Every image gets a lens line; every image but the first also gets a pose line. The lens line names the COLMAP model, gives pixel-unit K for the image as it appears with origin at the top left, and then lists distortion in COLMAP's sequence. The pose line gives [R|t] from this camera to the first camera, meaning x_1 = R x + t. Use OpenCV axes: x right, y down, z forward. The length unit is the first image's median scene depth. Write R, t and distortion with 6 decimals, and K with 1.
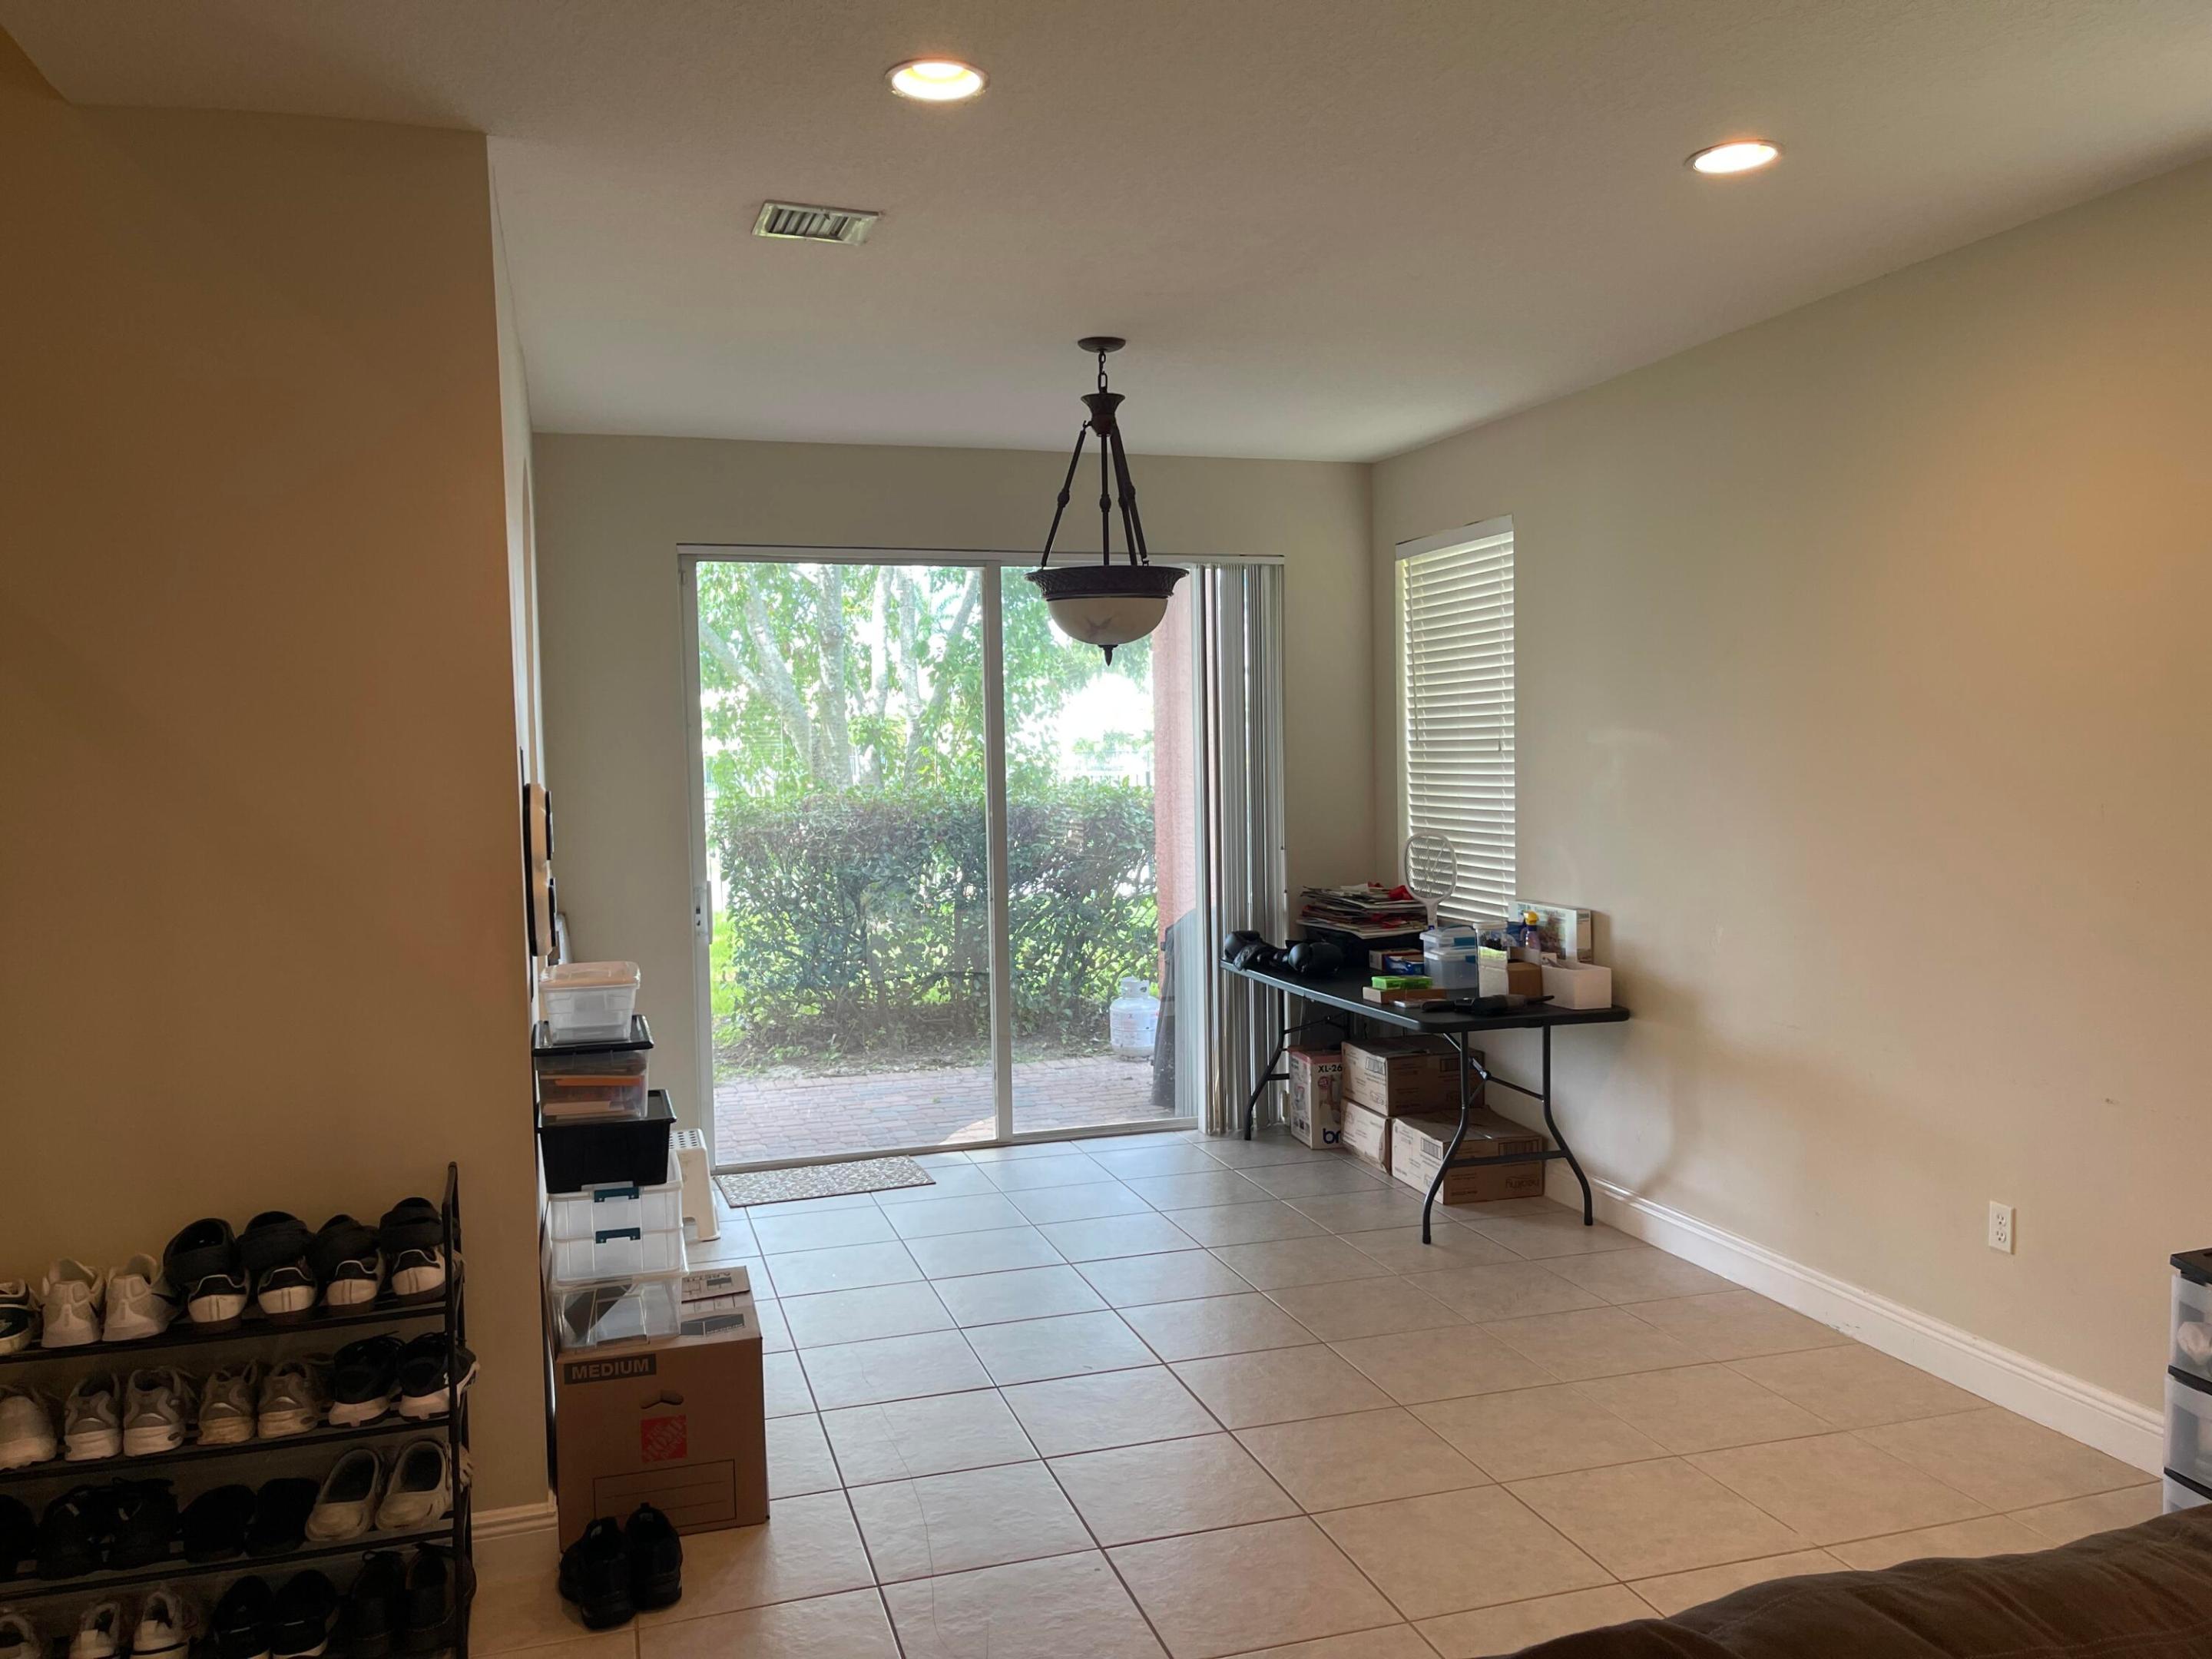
lens RADIAL K [[1662.0, 0, 1105.1], [0, 1662.0, 831.0], [0, 0, 1]] dist [0.020672, -0.021206]
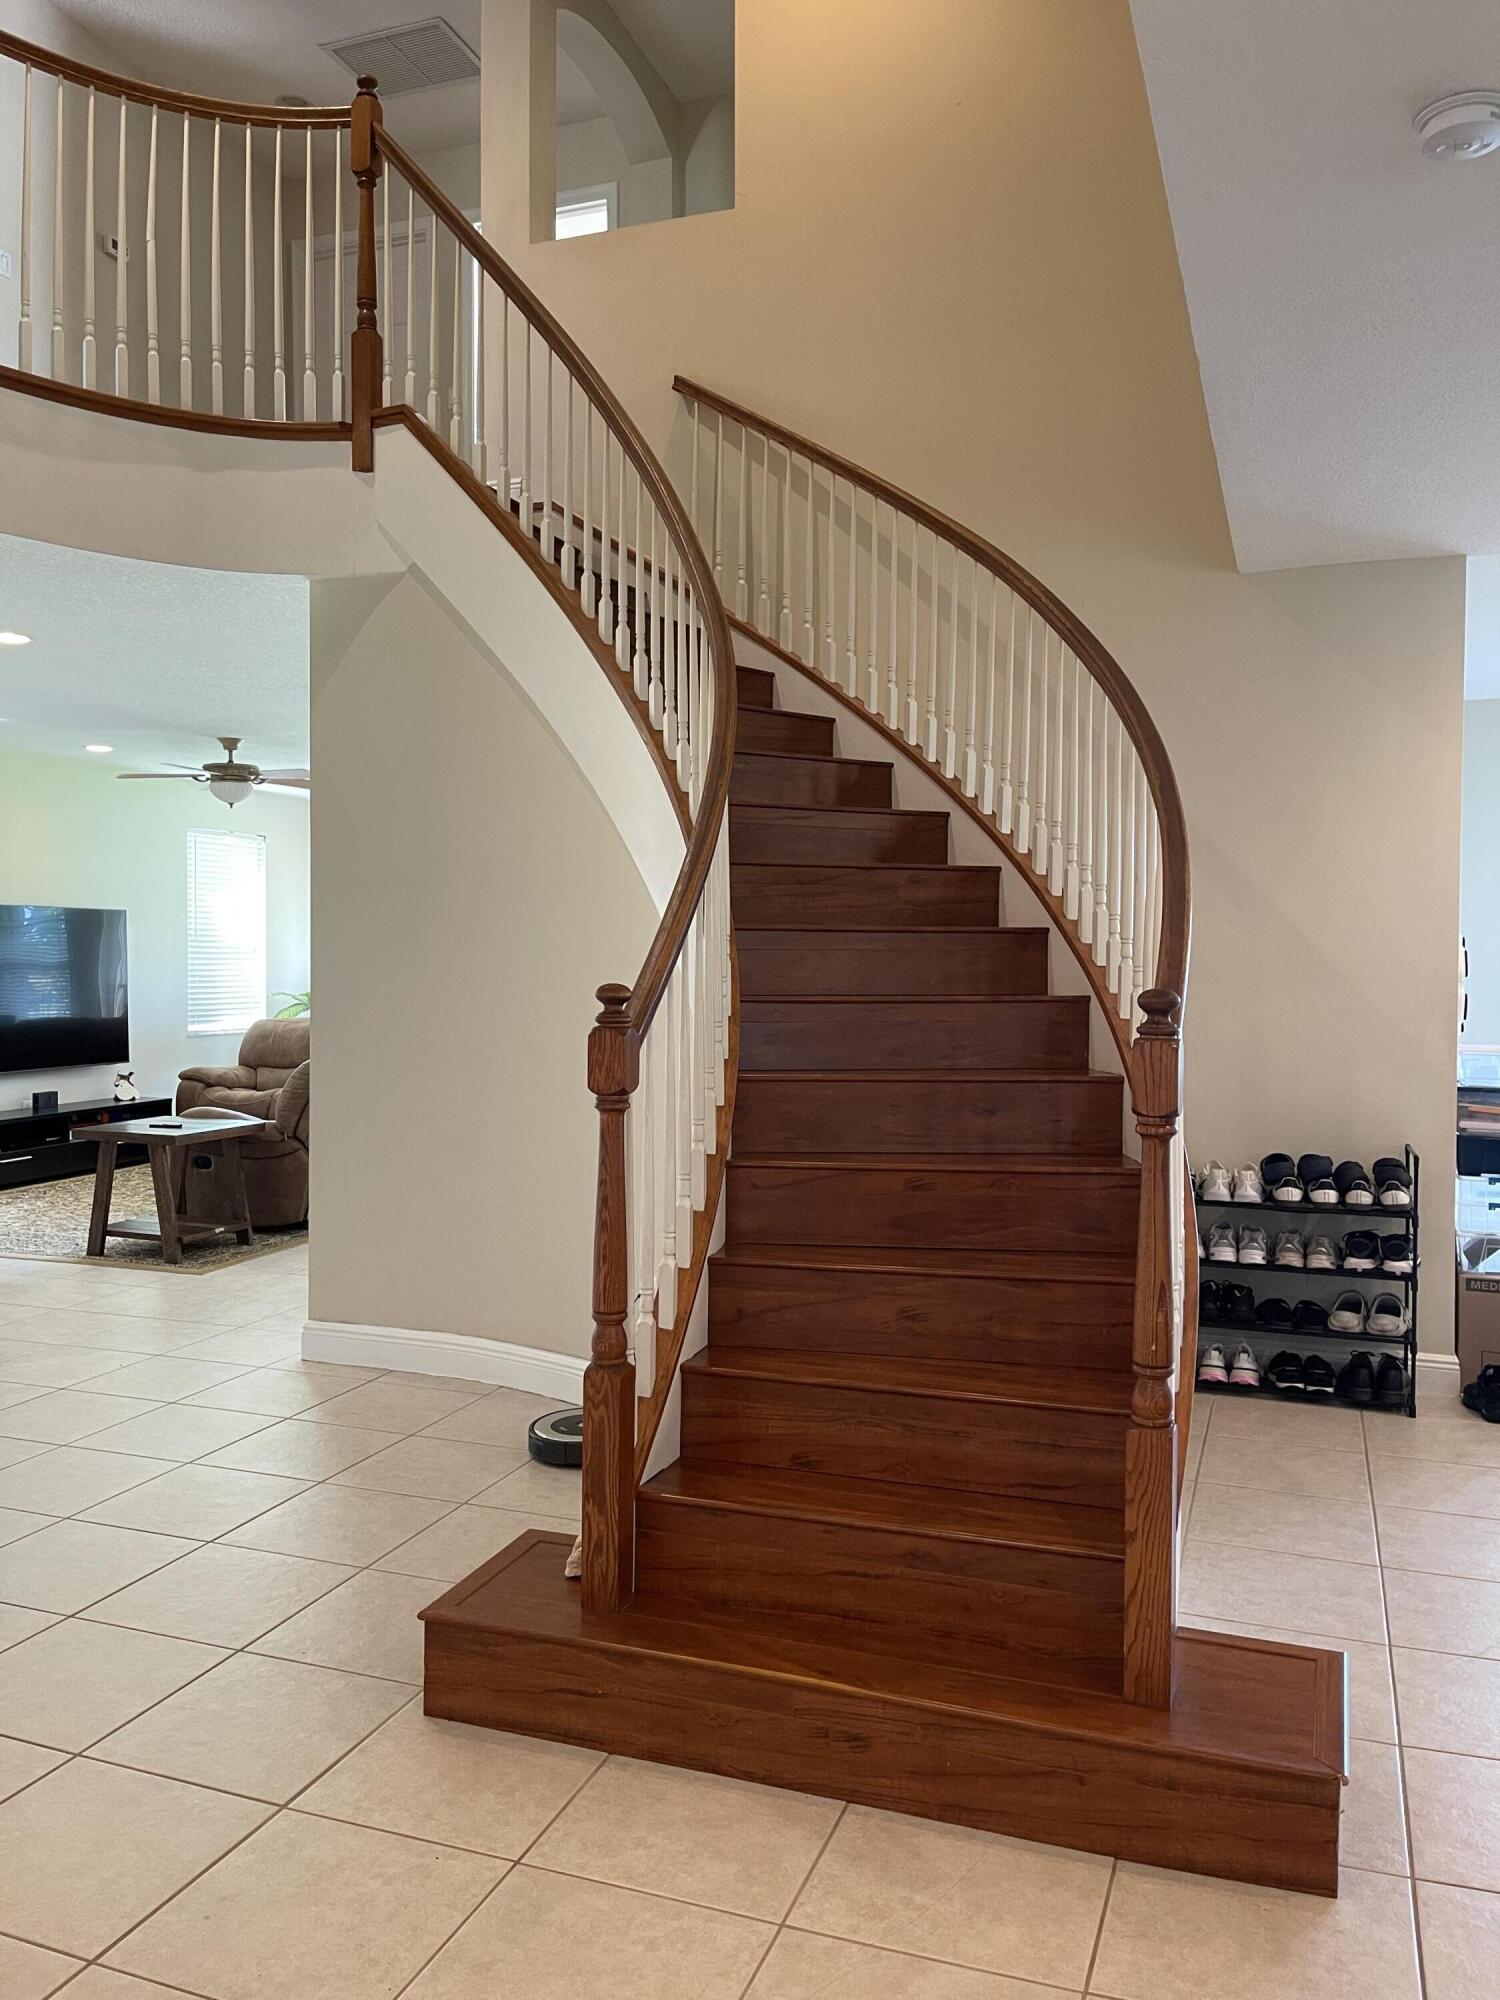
lens RADIAL K [[1502.7, 0, 713.0], [0, 1502.7, 970.0], [0, 0, 1]] dist [0.020672, -0.021206]
pose [[0.775476, 0.033203, -0.630503, 0.036955], [-0.053694, 0.998467, -0.013460, 0.084556], [0.629090, 0.044292, 0.776070, -0.753019]]
